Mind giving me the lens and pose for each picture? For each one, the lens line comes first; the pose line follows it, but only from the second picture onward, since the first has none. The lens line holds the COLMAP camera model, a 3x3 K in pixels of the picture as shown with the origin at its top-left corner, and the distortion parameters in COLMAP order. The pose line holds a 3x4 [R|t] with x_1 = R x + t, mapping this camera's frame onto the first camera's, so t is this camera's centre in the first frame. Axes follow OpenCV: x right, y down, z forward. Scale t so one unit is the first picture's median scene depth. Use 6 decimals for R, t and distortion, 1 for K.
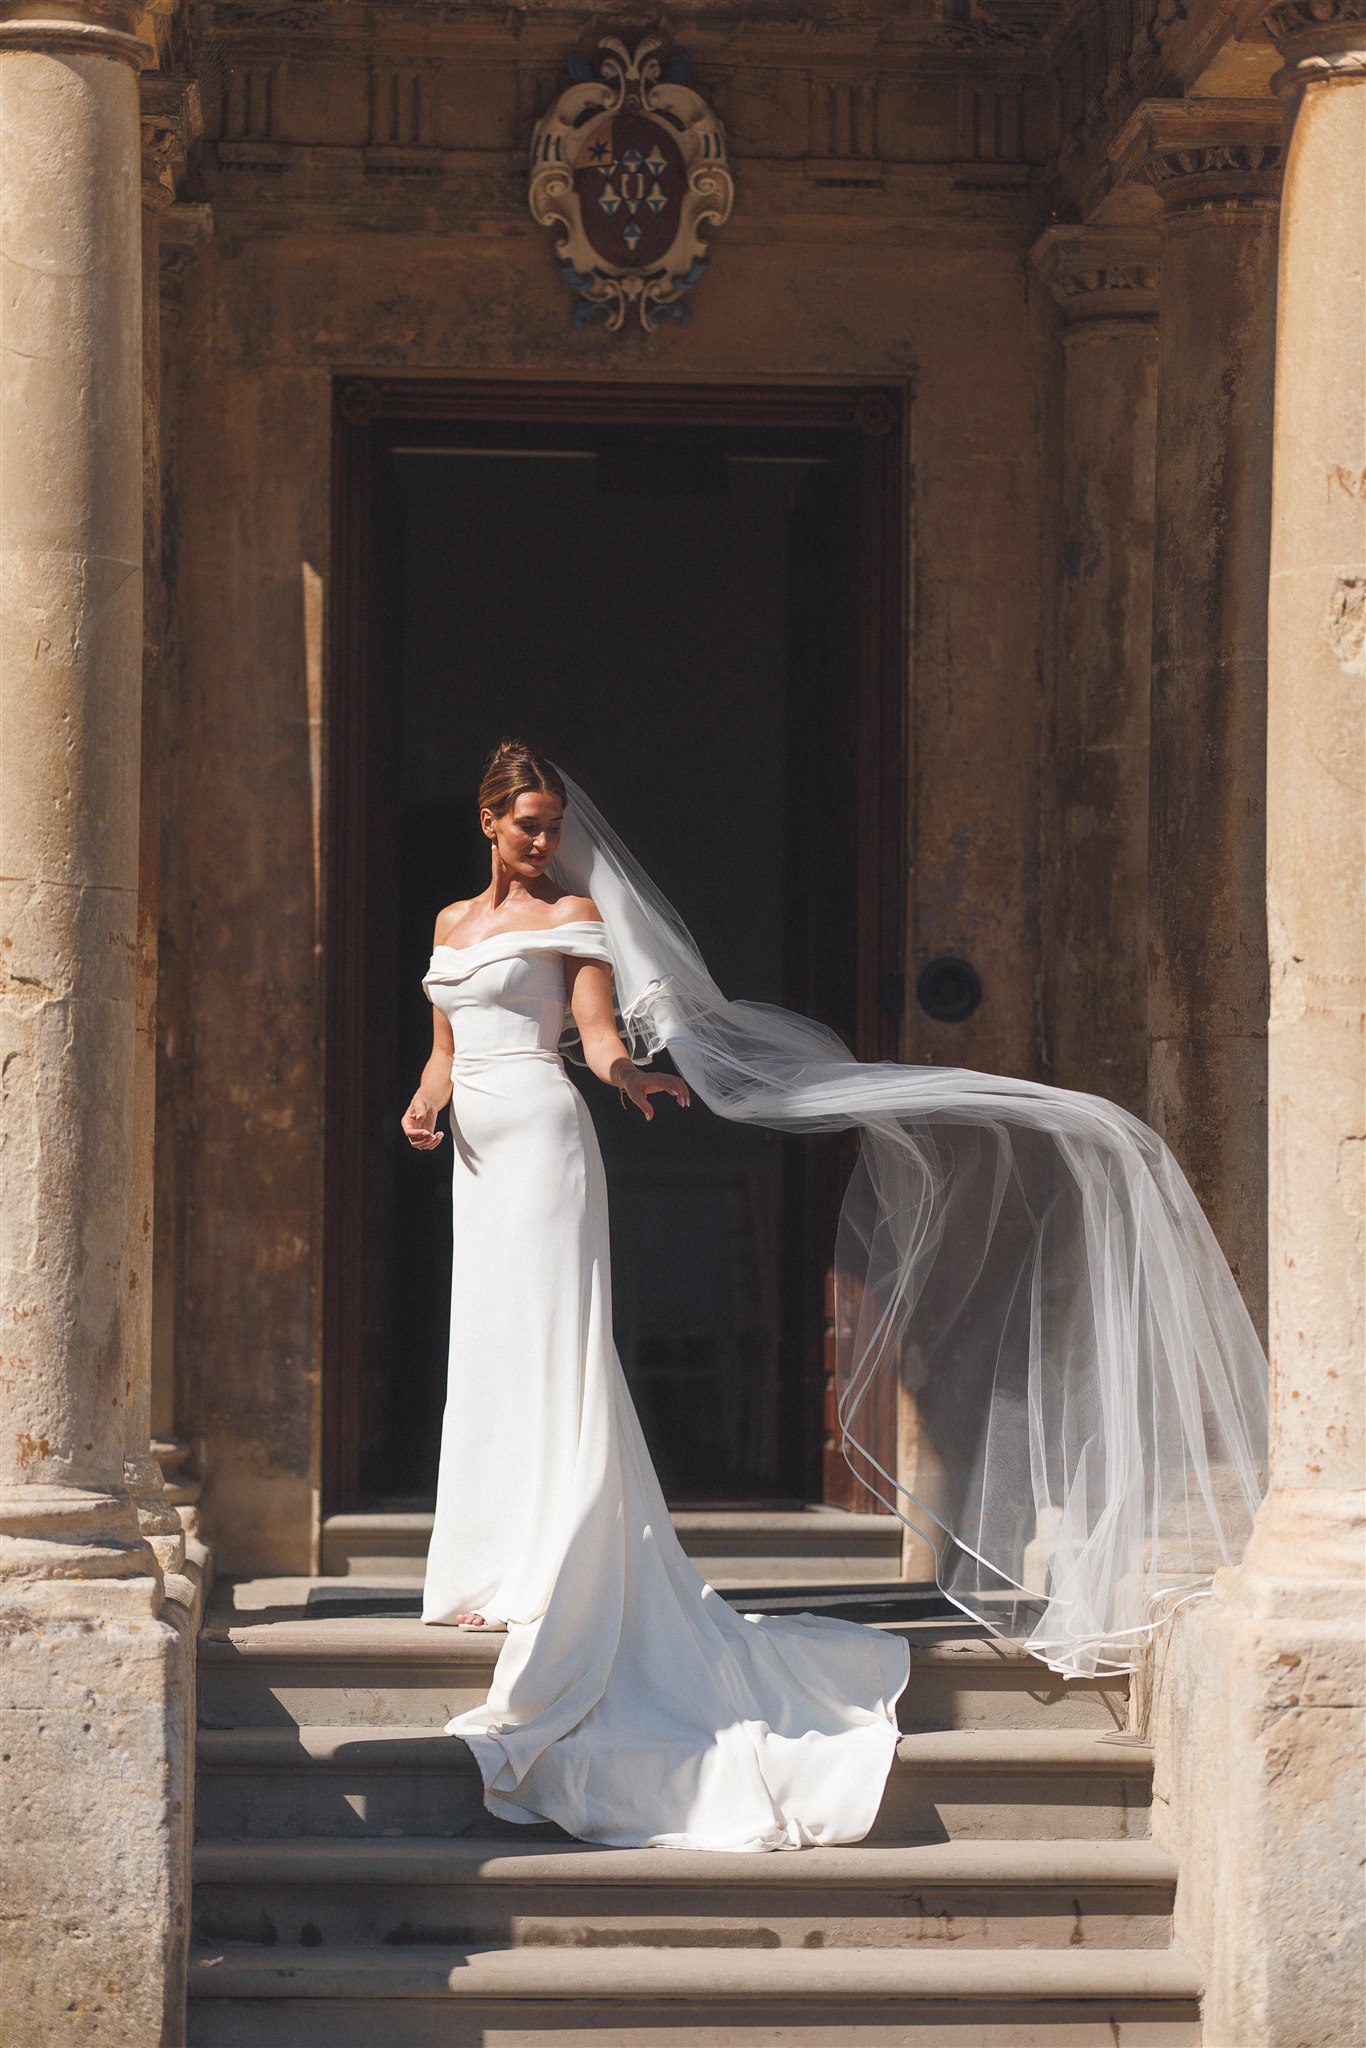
lens RADIAL K [[5259.4, 0, 678.8], [0, 5259.4, 1025.0], [0, 0, 1]] dist [-0.032837, 0.000000]
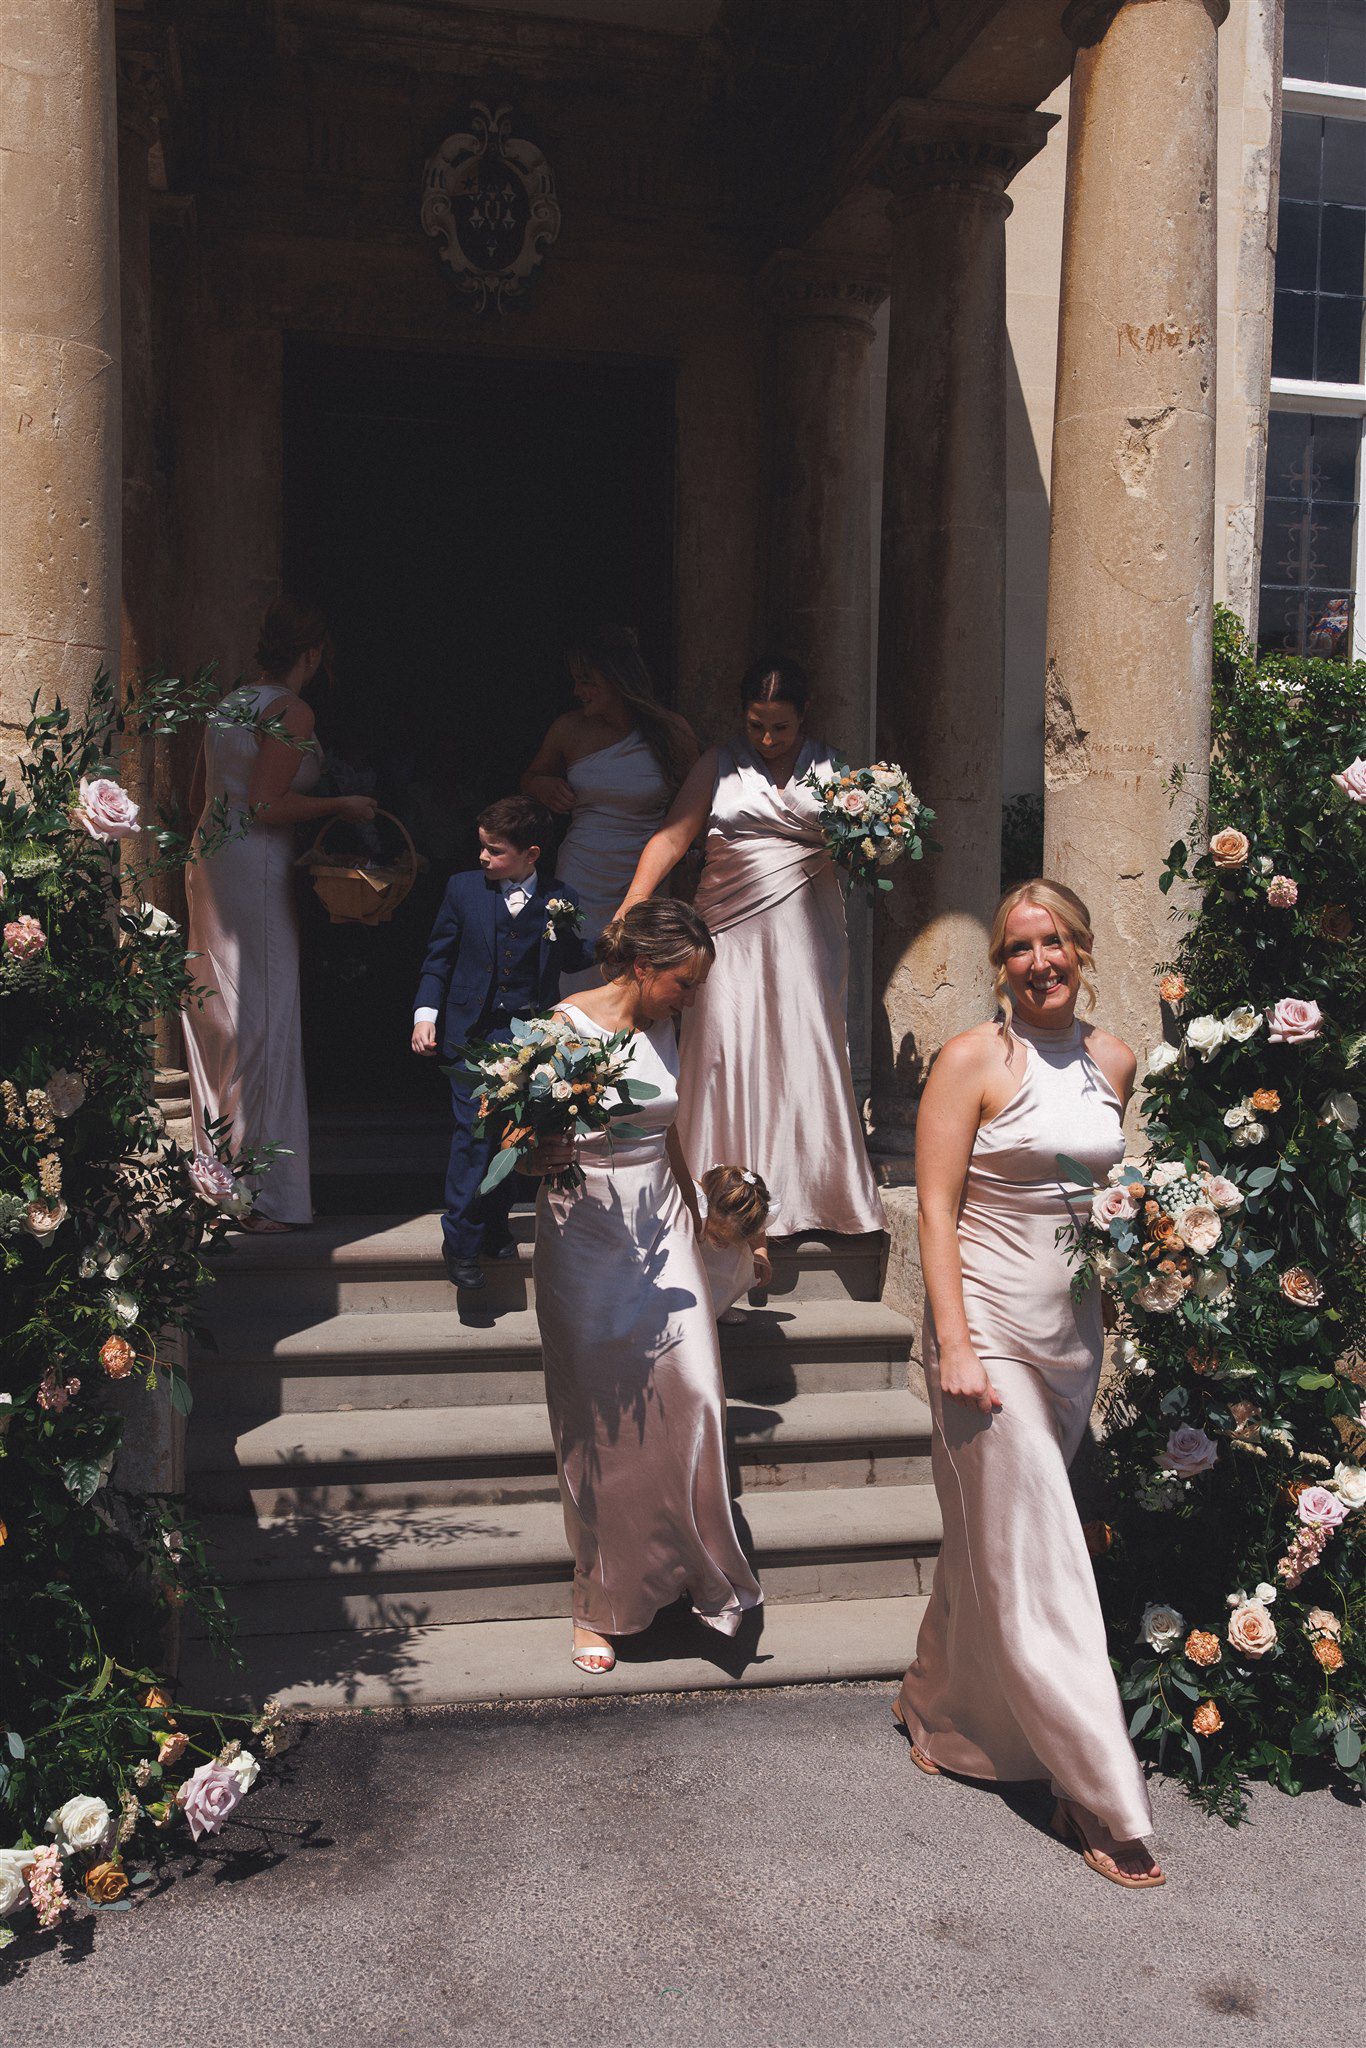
lens RADIAL K [[1938.5, 0, 676.9], [0, 1938.5, 1025.7], [0, 0, 1]] dist [-0.007277, 0.000000]
pose [[0.990559, -0.002890, 0.137058, -0.038468], [-0.011853, 0.994228, 0.106634, 0.008397], [-0.136575, -0.107252, 0.984807, 0.525071]]
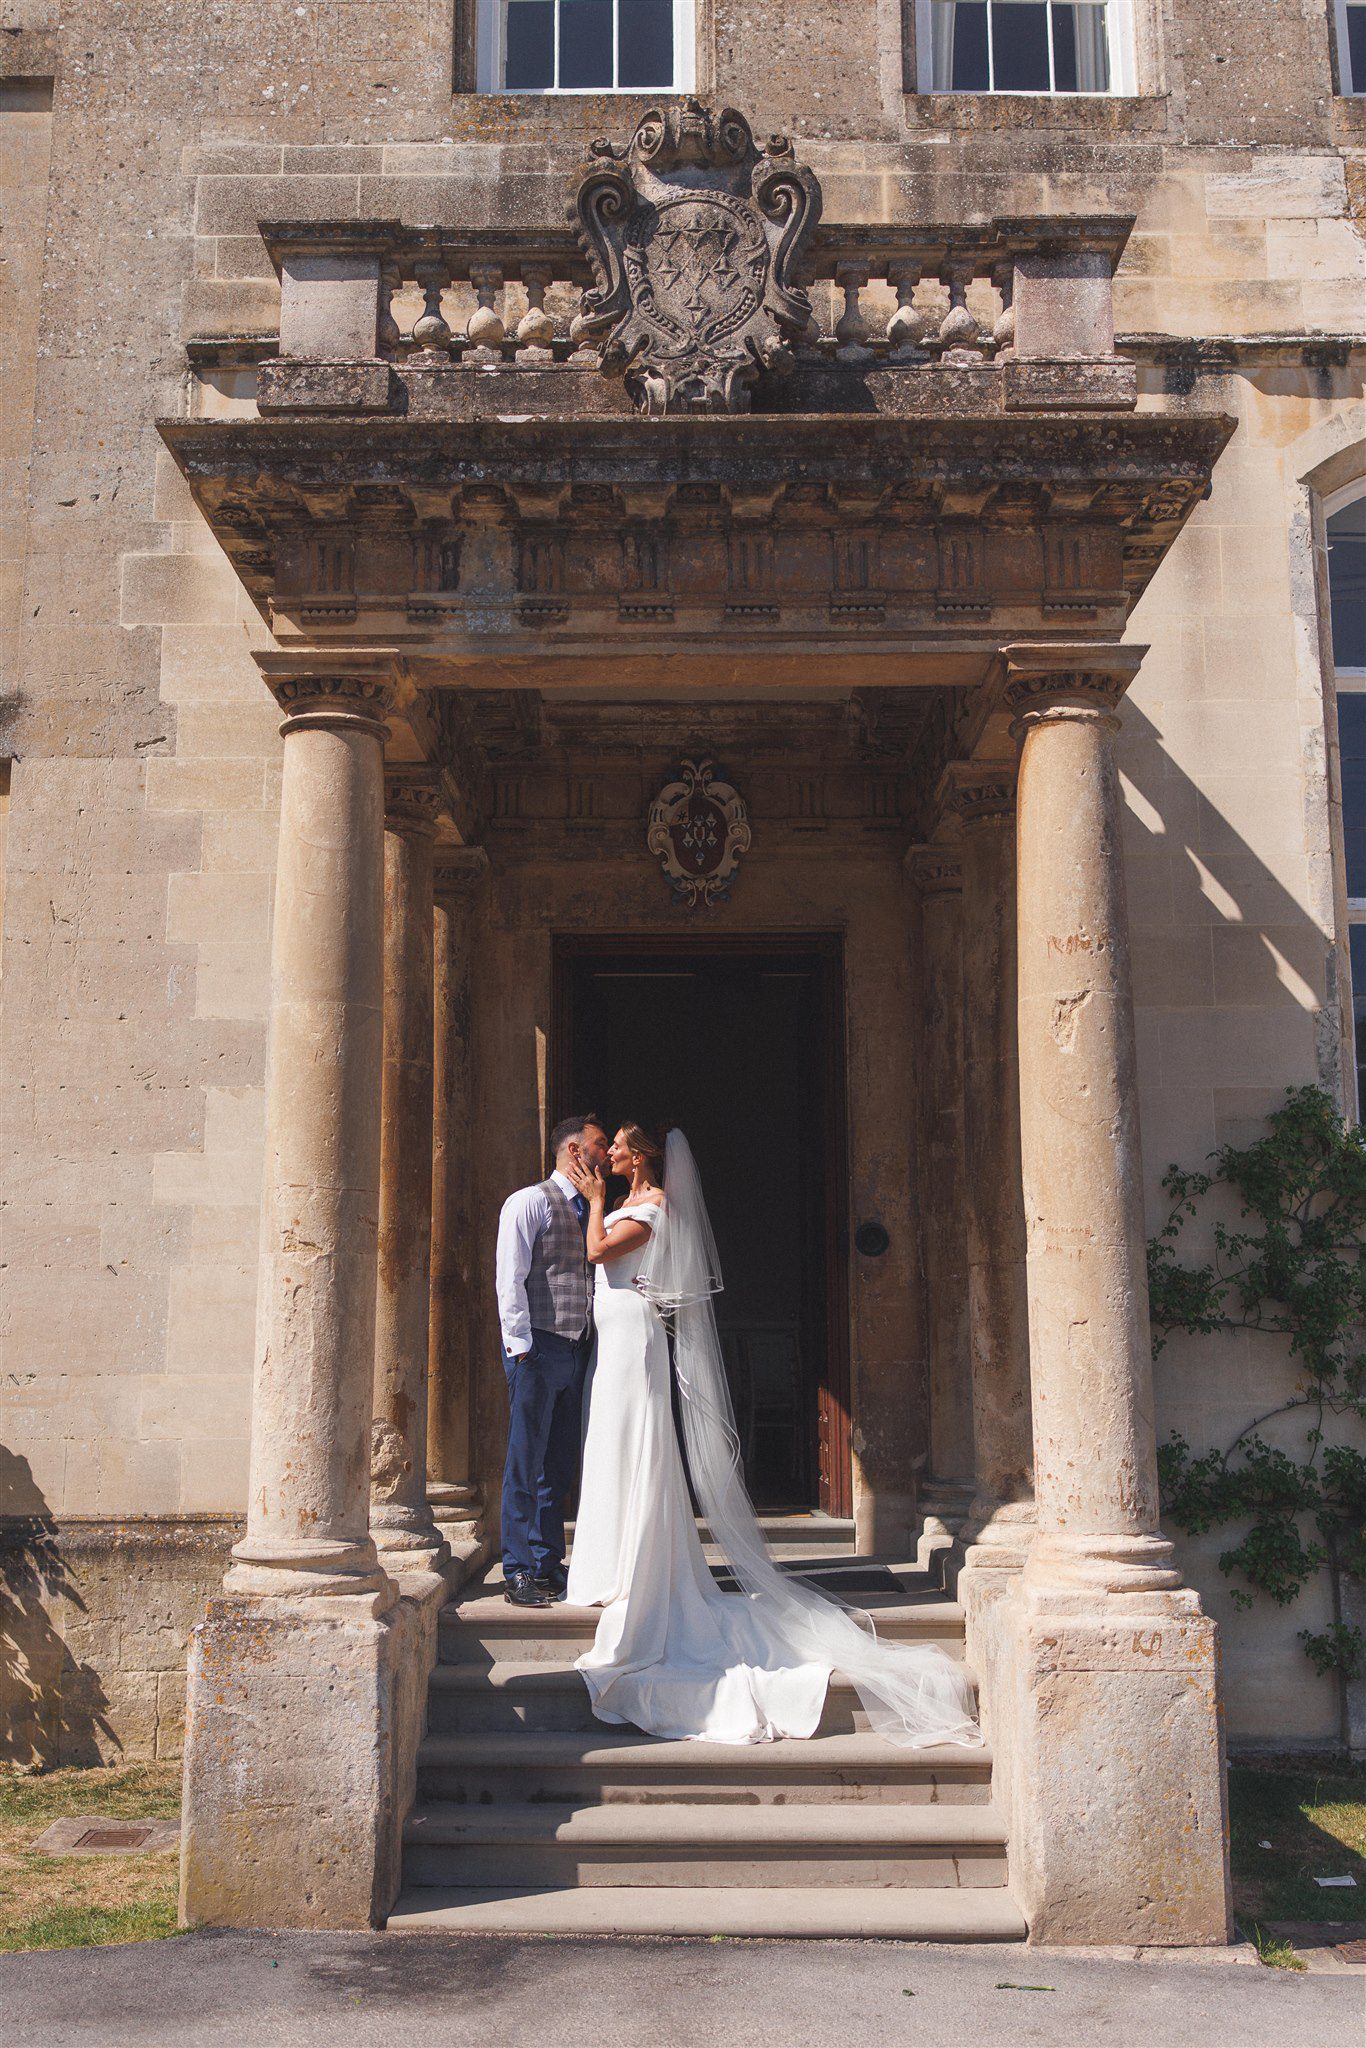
lens RADIAL K [[1996.5, 0, 684.4], [0, 1996.5, 1010.6], [0, 0, 1]] dist [-0.001829, 0.000000]
pose [[0.996476, -0.026187, -0.079690, 0.052027], [0.016313, 0.992380, -0.122127, -0.002044], [0.082281, 0.120397, 0.989310, 0.314377]]
